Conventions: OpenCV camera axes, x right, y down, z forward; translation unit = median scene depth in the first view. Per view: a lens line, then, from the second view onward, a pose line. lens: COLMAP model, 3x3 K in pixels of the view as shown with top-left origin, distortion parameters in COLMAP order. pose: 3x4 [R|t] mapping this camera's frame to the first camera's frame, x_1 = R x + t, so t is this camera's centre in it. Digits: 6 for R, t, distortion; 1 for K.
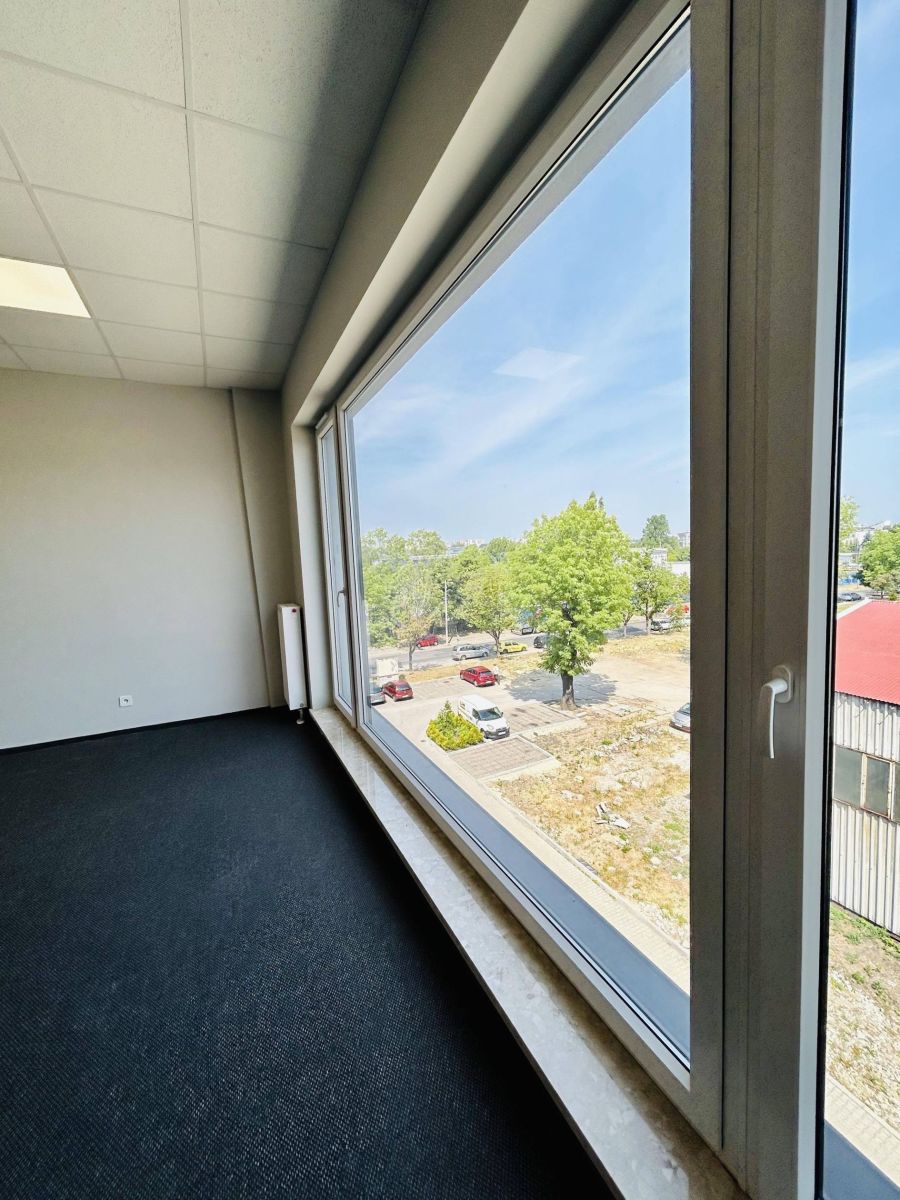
lens RADIAL K [[484.6, 0, 450.0], [0, 484.6, 600.0], [0, 0, 1]] dist [0.000325, 0.000036]
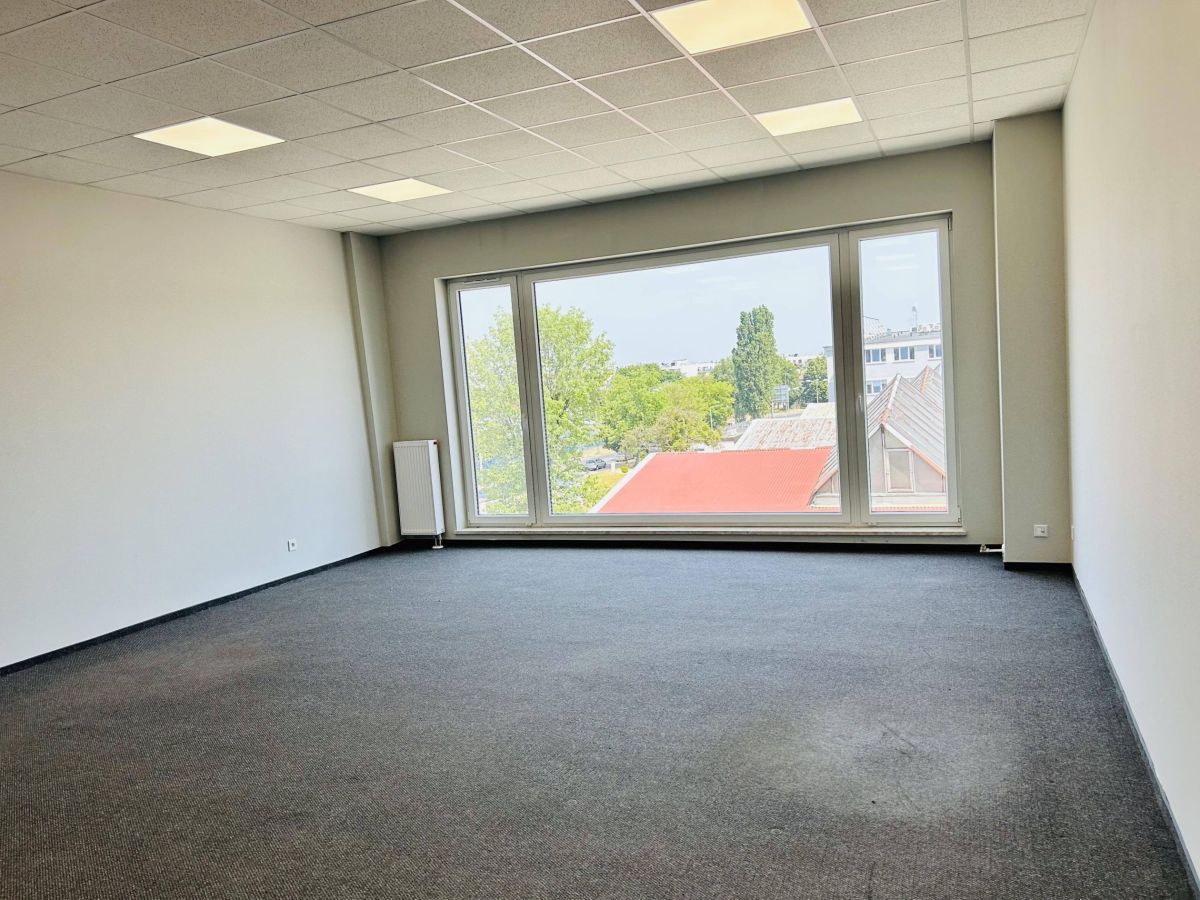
lens RADIAL K [[894.3, 0, 600.0], [0, 894.3, 450.0], [0, 0, 1]] dist [0.064027, -0.039870]
pose [[0.753491, -0.061164, 0.654607, -0.148297], [0.102043, 0.994477, -0.024537, 0.013598], [-0.649491, 0.085286, 0.755571, -0.084092]]
